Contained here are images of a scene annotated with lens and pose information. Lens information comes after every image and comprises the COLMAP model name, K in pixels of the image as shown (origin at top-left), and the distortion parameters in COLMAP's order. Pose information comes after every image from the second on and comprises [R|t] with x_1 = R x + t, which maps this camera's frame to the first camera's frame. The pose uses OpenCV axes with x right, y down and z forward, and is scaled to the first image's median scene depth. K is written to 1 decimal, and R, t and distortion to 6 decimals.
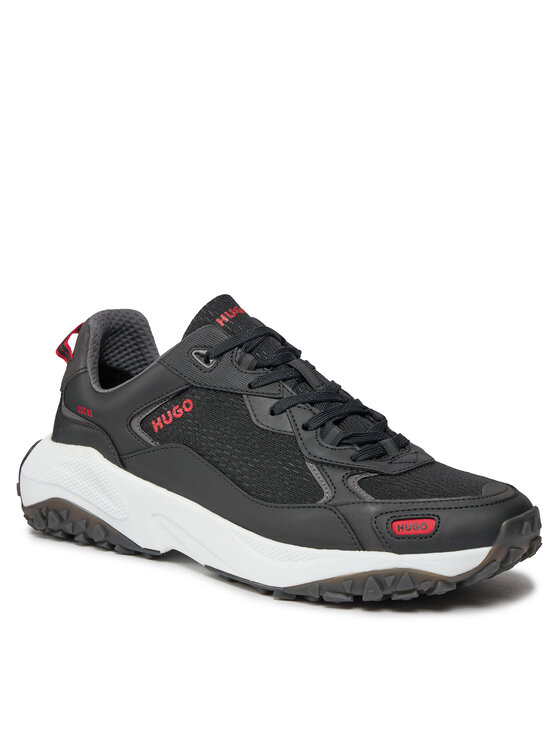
lens RADIAL K [[2201.7, 0, 280.0], [0, 2201.7, 373.0], [0, 0, 1]] dist [0.079284, 0.073660]
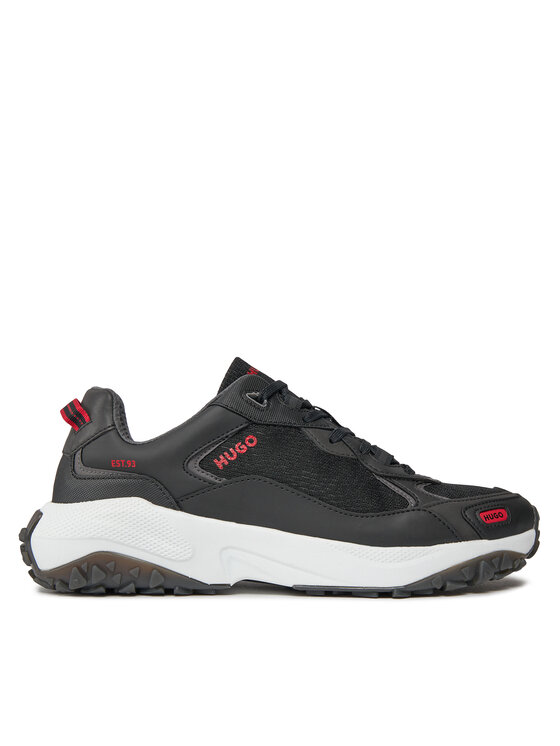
lens RADIAL K [[866.5, 0, 280.0], [0, 866.5, 373.0], [0, 0, 1]] dist [0.003275, -0.018719]
pose [[0.773748, 0.047589, 0.631703, -0.301774], [0.124391, 0.966348, -0.225161, 0.080062], [-0.621161, 0.252797, 0.741791, 0.659428]]
